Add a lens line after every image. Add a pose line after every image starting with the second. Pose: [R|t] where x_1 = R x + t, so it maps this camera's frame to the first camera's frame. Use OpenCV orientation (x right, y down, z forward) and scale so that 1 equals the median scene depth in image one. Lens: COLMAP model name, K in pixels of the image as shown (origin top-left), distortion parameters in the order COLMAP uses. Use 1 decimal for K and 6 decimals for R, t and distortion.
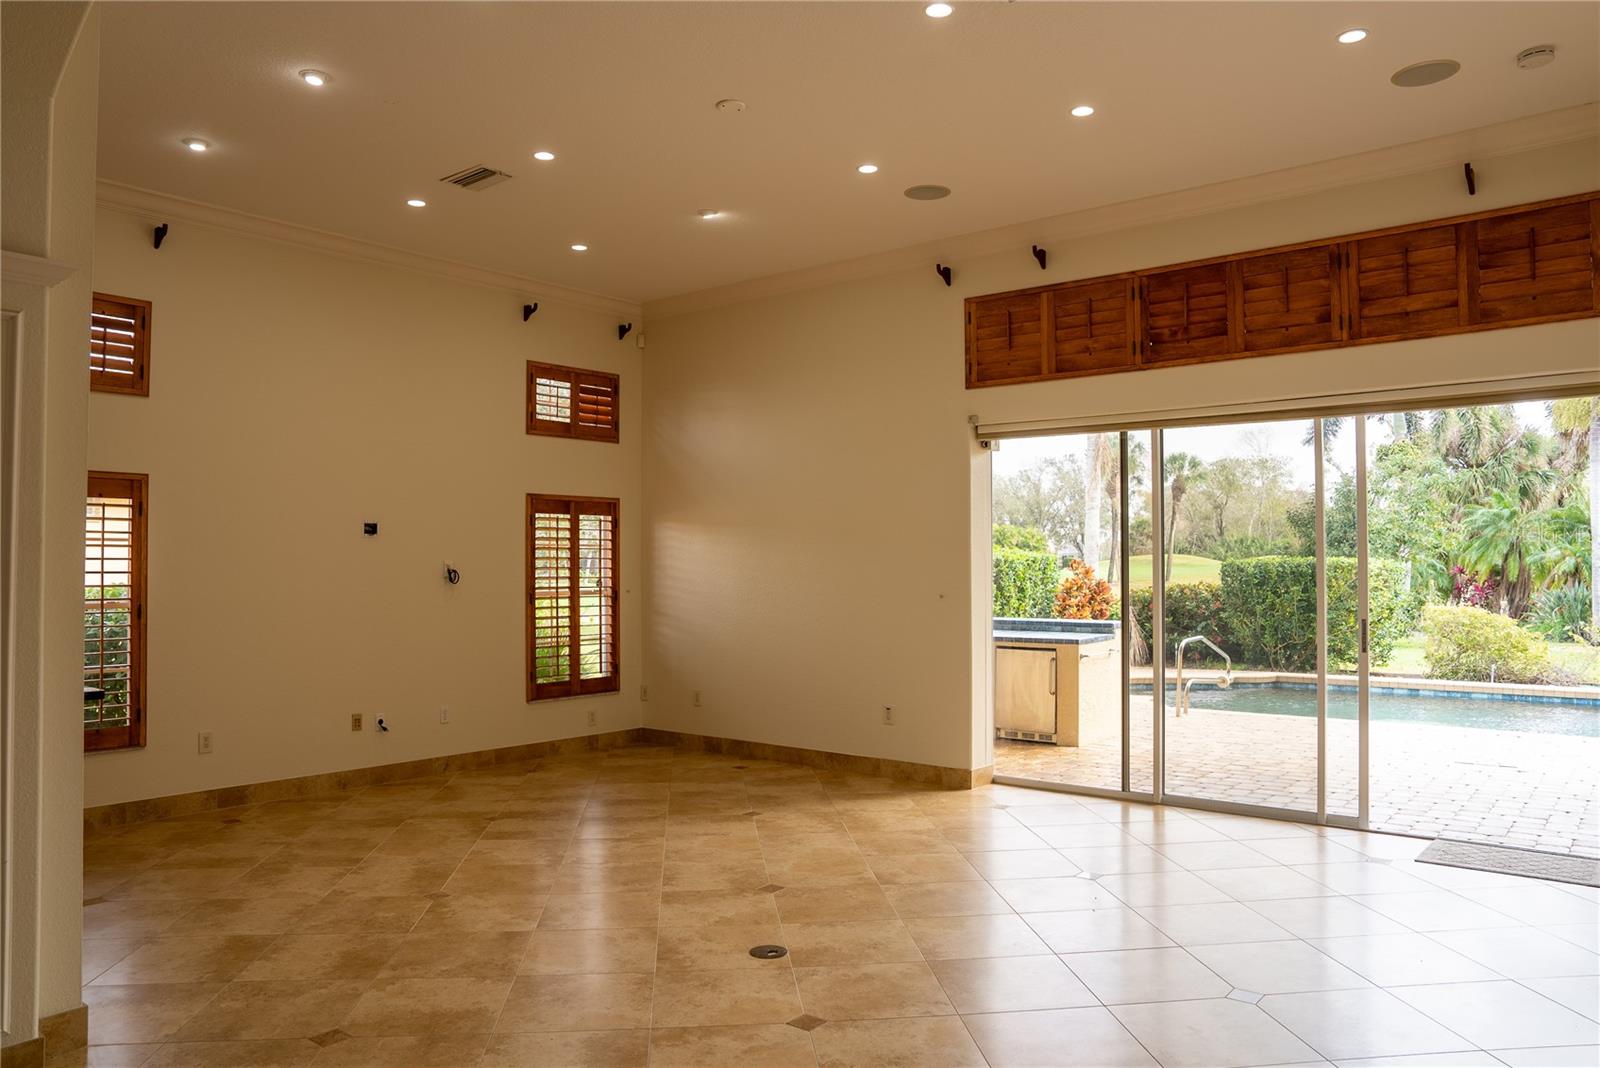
lens RADIAL K [[1111.7, 0, 789.8], [0, 1111.7, 531.2], [0, 0, 1]] dist [-0.112622, 0.082326]
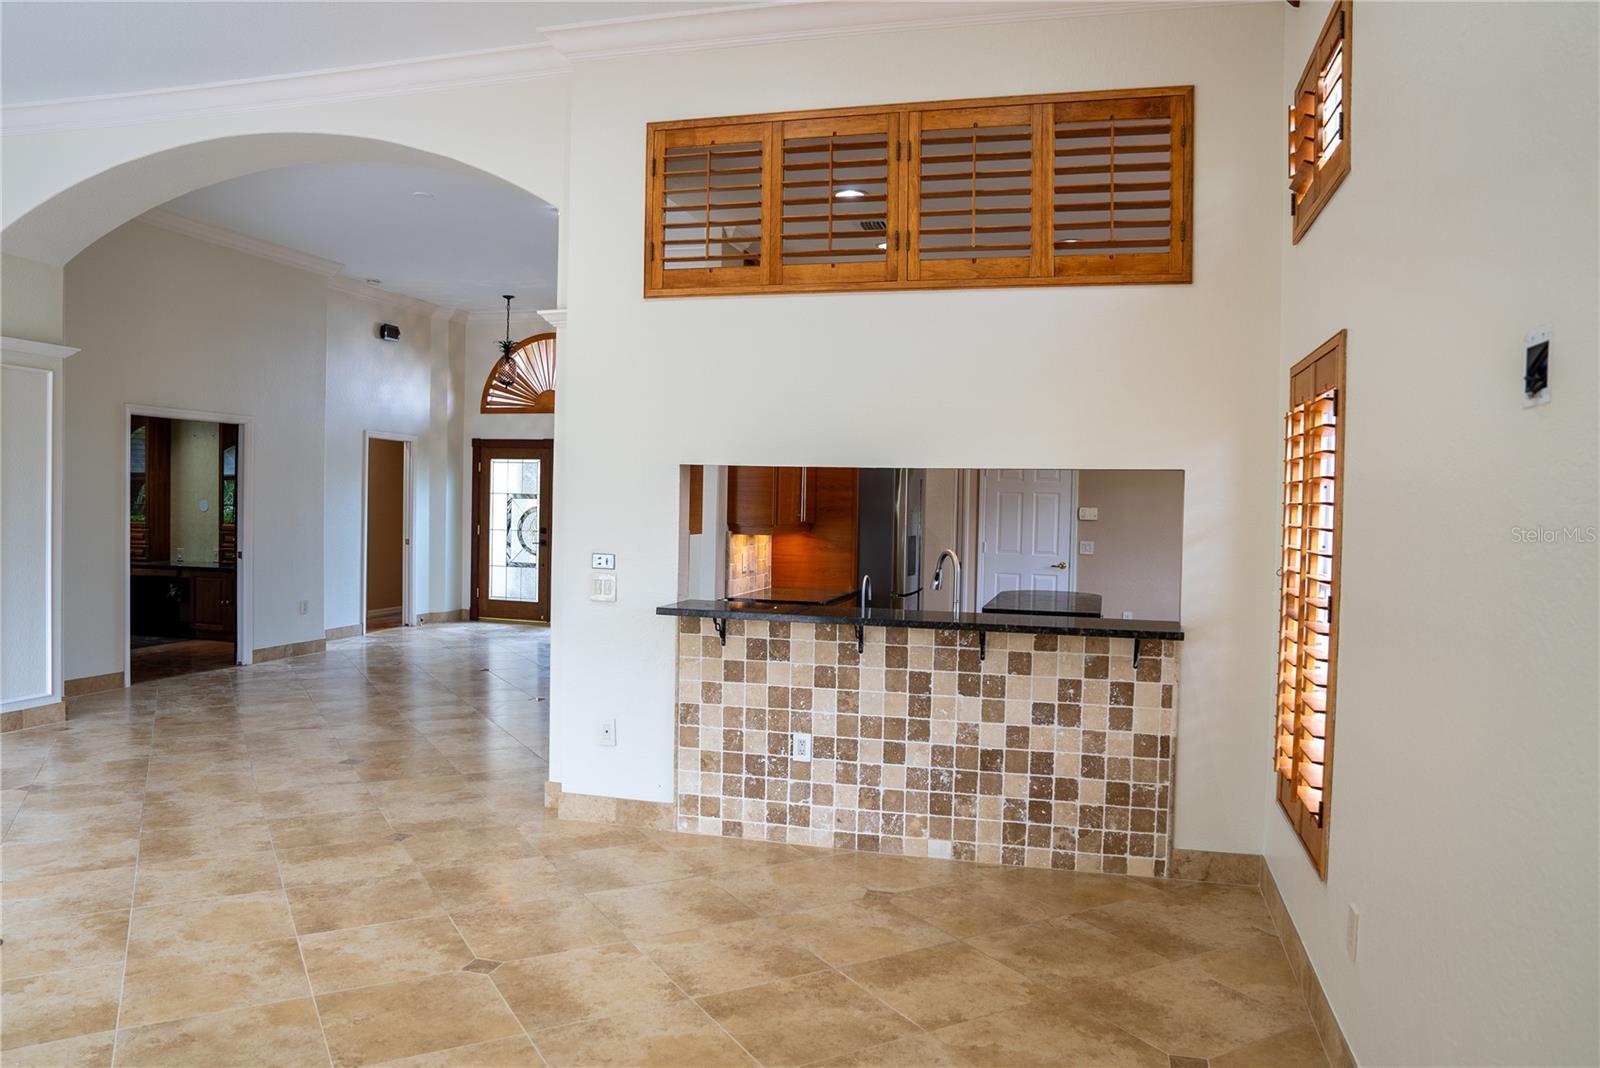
lens RADIAL K [[1111.7, 0, 816.1], [0, 1111.7, 536.2], [0, 0, 1]] dist [-0.112622, 0.082326]
pose [[-0.907293, -0.003102, -0.420488, -0.197137], [-0.002699, 0.999995, -0.001553, 0.048569], [0.420491, -0.000274, -0.907297, 1.526562]]
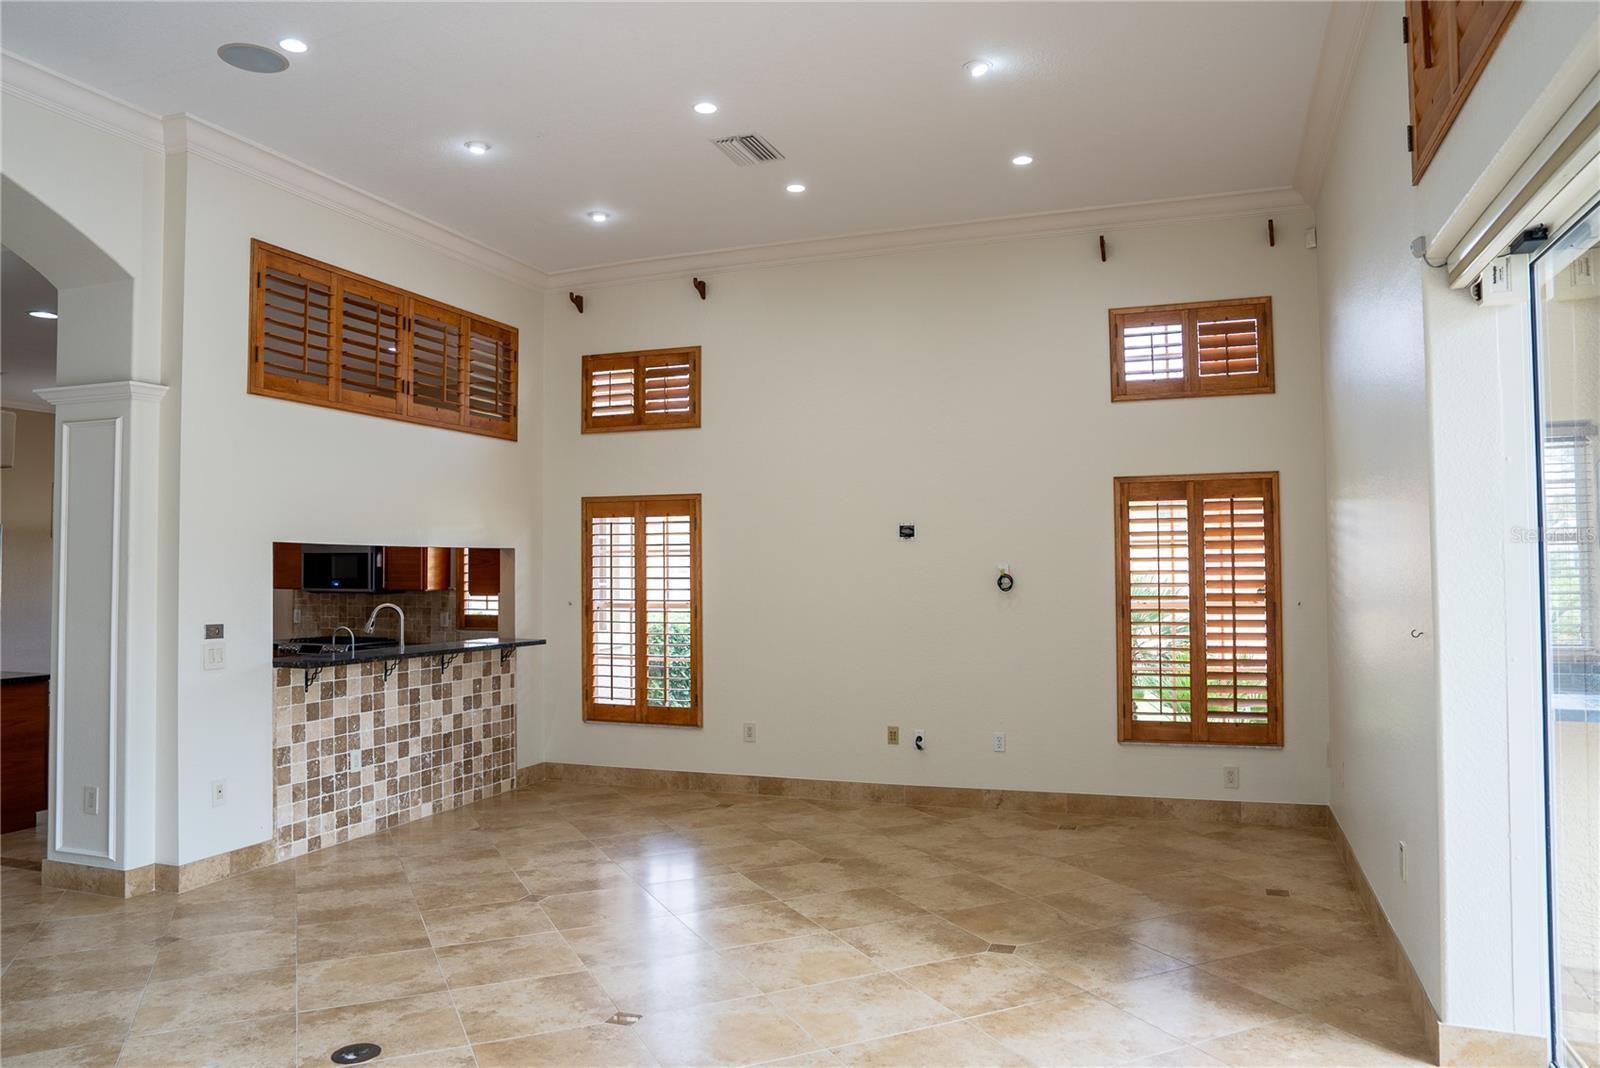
lens RADIAL K [[1111.7, 0, 787.3], [0, 1111.7, 523.1], [0, 0, 1]] dist [-0.112622, 0.082326]
pose [[0.328116, -0.038248, -0.943863, 0.645684], [0.036274, 0.998953, -0.027870, 0.018104], [0.943941, -0.025093, 0.329160, 0.788906]]
